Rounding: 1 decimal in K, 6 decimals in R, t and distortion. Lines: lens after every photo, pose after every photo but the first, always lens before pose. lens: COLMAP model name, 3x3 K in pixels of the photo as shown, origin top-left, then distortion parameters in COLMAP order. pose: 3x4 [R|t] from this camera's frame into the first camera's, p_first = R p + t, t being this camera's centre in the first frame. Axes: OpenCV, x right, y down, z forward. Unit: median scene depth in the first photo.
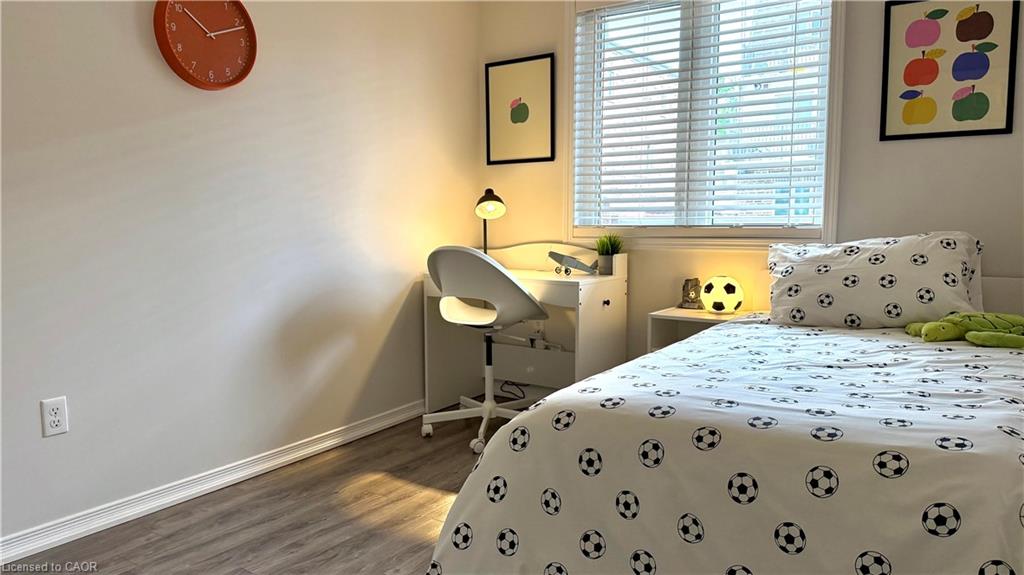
lens RADIAL K [[718.6, 0, 507.8], [0, 718.6, 280.7], [0, 0, 1]] dist [0.029948, -0.055259]
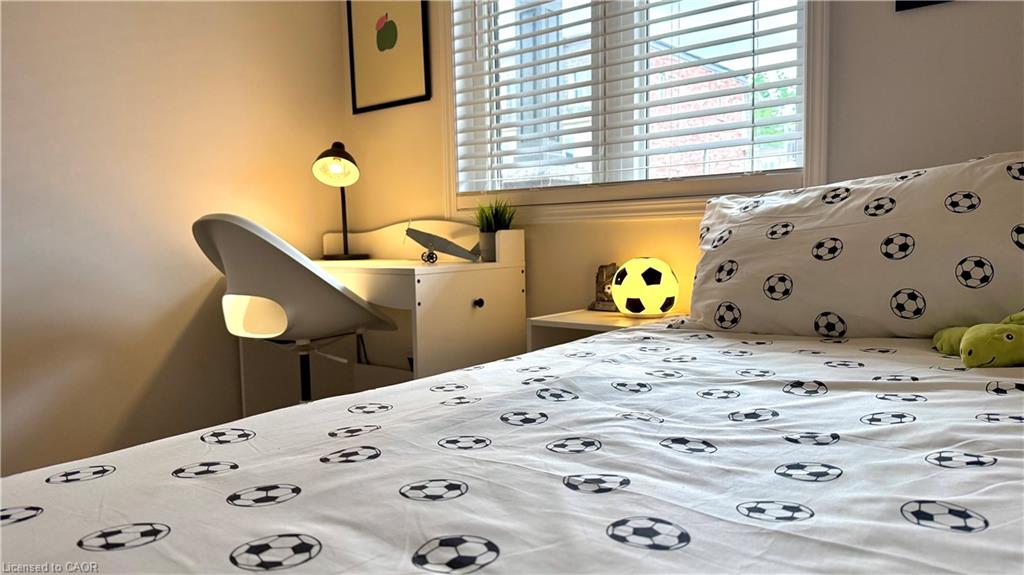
lens RADIAL K [[718.6, 0, 520.2], [0, 718.6, 297.3], [0, 0, 1]] dist [0.029948, -0.055259]
pose [[0.997251, -0.009413, -0.073494, 0.268349], [0.009571, 0.999953, 0.001801, 0.029630], [0.073474, -0.002499, 0.997294, 0.426891]]
